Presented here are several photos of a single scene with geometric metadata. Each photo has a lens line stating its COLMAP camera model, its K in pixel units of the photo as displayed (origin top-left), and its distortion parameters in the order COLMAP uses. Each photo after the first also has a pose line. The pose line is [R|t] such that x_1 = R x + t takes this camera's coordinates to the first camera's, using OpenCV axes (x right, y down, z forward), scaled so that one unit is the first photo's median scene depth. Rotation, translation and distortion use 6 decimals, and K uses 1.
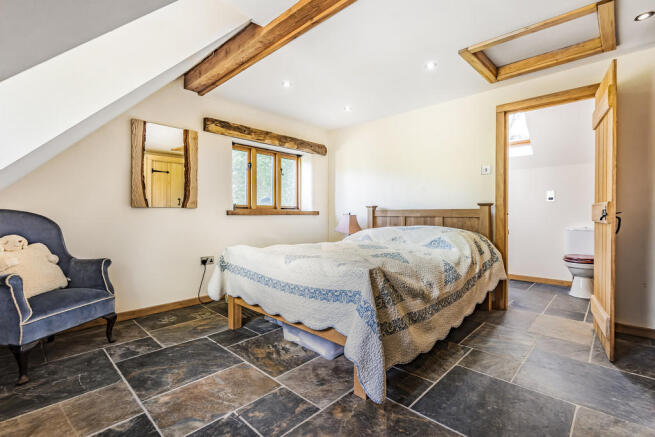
lens RADIAL K [[297.8, 0, 327.6], [0, 297.8, 216.0], [0, 0, 1]] dist [0.002296, 0.000074]
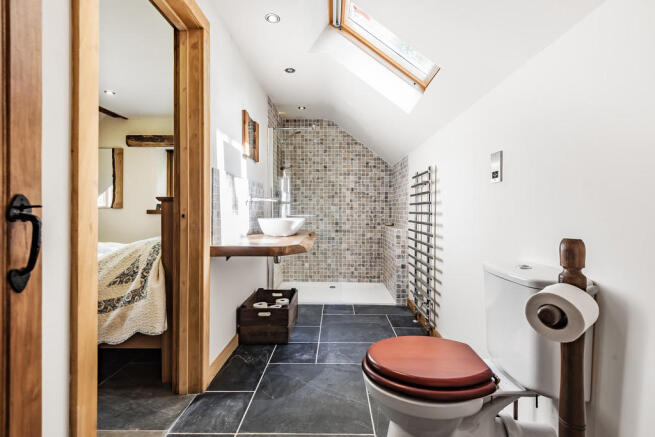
lens RADIAL K [[297.8, 0, 328.5], [0, 297.8, 217.0], [0, 0, 1]] dist [0.002296, 0.000074]
pose [[0.685311, 0.007044, -0.728216, 1.064265], [-0.006915, 0.999971, 0.003165, -0.001178], [0.728218, 0.002866, 0.685340, 0.756564]]
